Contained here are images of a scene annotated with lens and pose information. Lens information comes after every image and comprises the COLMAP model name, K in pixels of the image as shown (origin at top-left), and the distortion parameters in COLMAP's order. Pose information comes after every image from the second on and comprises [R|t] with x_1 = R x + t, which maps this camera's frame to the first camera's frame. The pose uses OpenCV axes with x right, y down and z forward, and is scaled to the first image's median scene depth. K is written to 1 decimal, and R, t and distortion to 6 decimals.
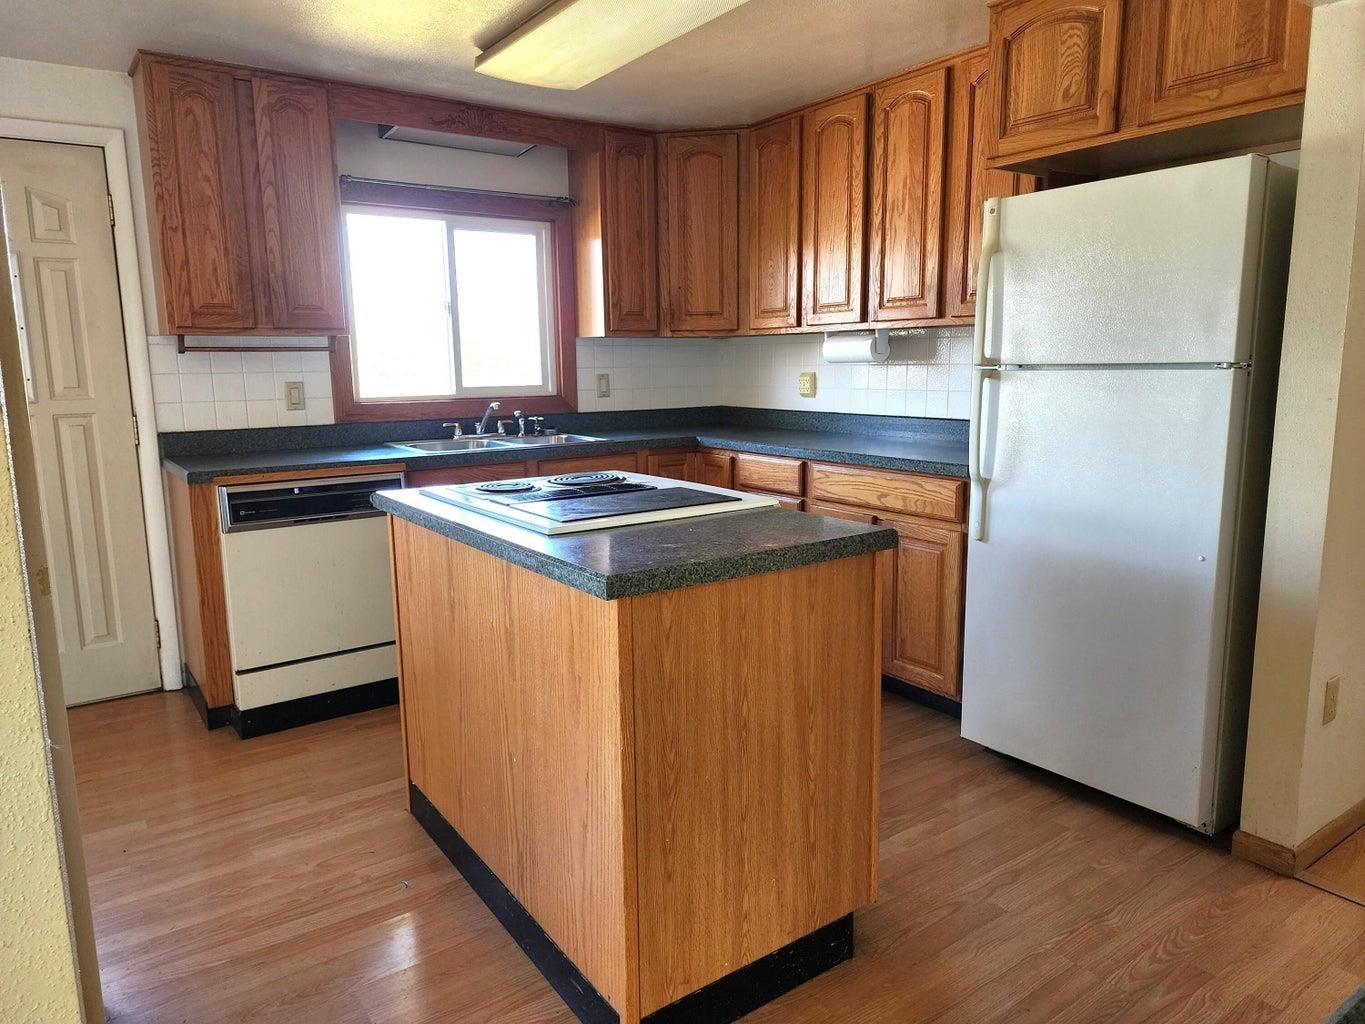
lens RADIAL K [[919.9, 0, 680.7], [0, 919.9, 504.5], [0, 0, 1]] dist [0.043246, -0.028642]
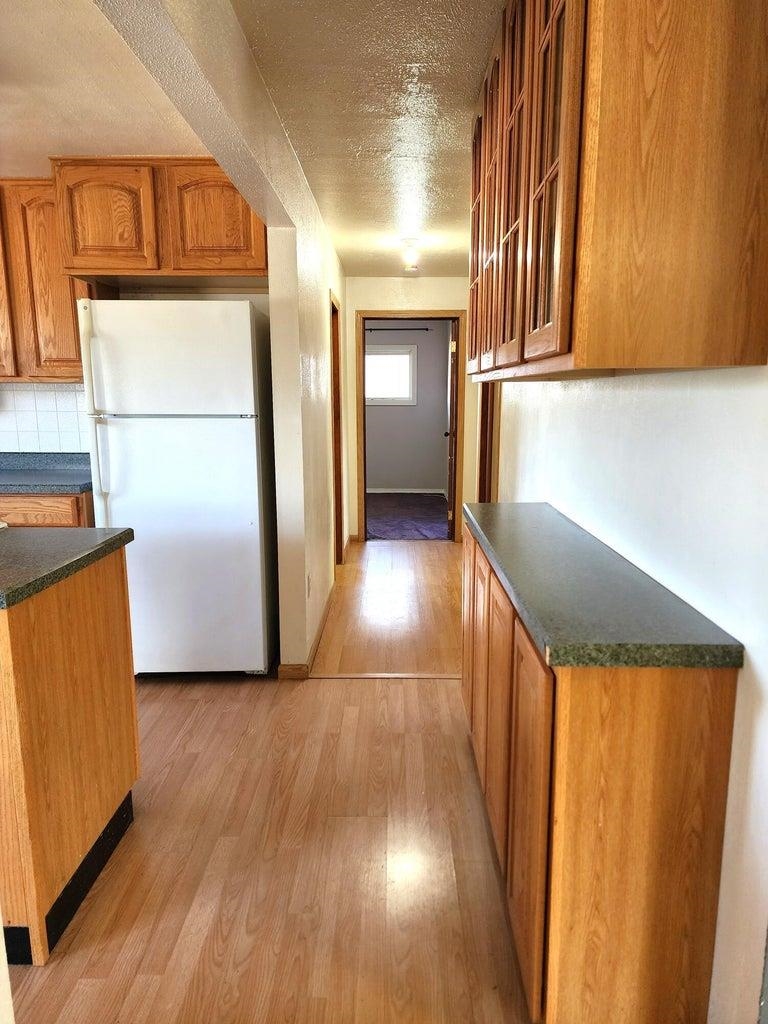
lens RADIAL K [[690.1, 0, 388.9], [0, 690.1, 520.4], [0, 0, 1]] dist [0.043246, -0.028642]
pose [[0.584559, -0.135855, 0.799897, -0.312525], [0.120945, 0.989457, 0.079664, -0.018995], [-0.802286, 0.050175, 0.594827, -0.010678]]
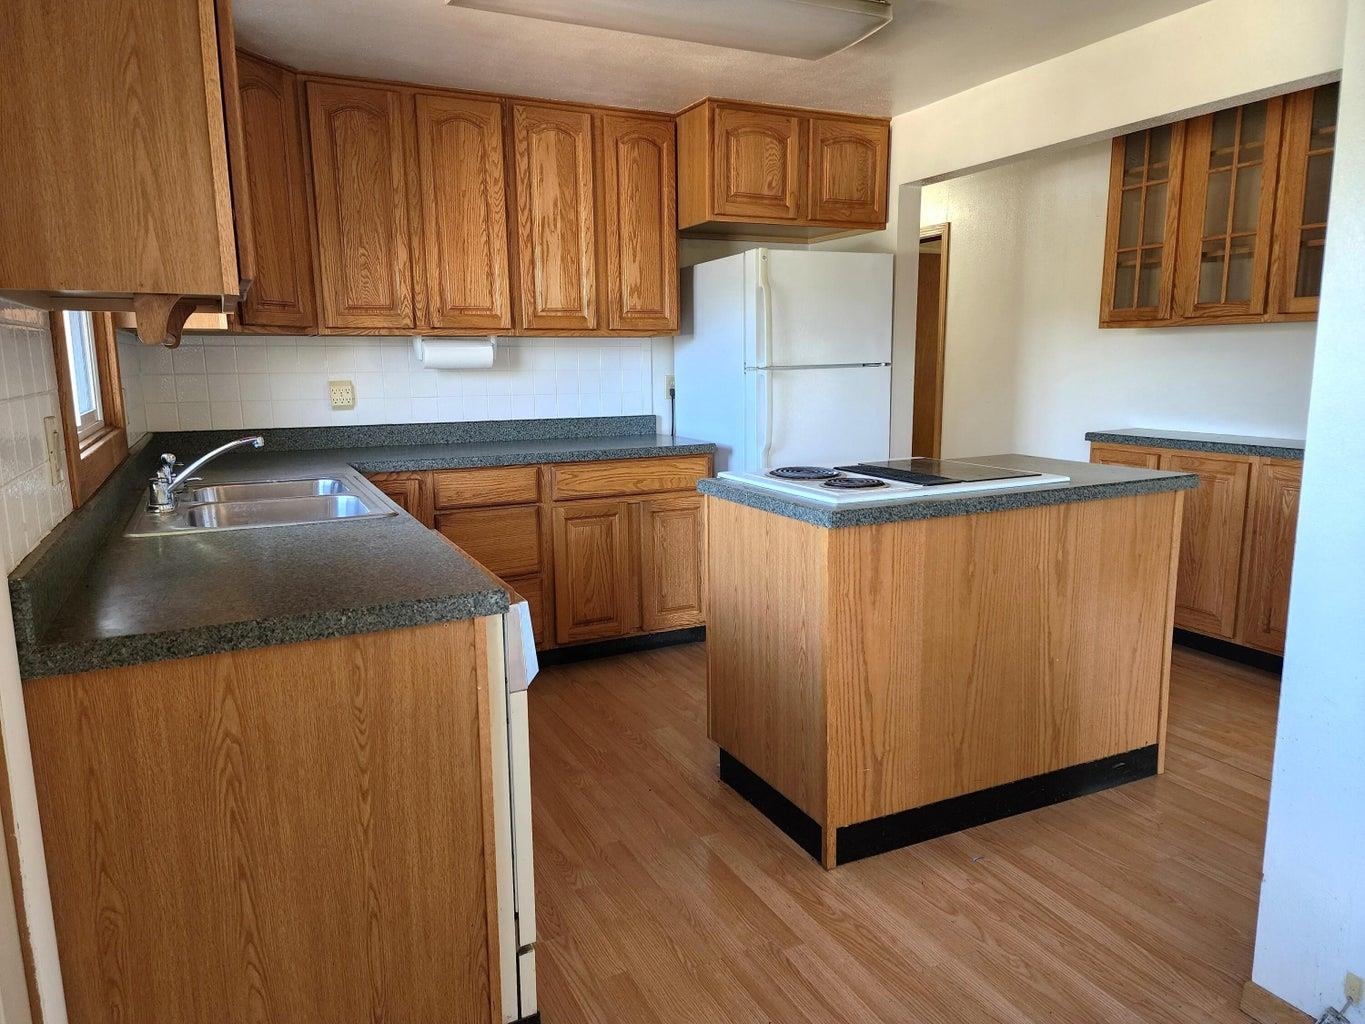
lens RADIAL K [[919.9, 0, 677.9], [0, 919.9, 513.4], [0, 0, 1]] dist [0.043246, -0.028642]
pose [[0.155284, -0.154625, 0.975694, -1.159232], [0.165579, 0.977775, 0.128602, -0.142128], [-0.973894, 0.141585, 0.177436, 0.966652]]
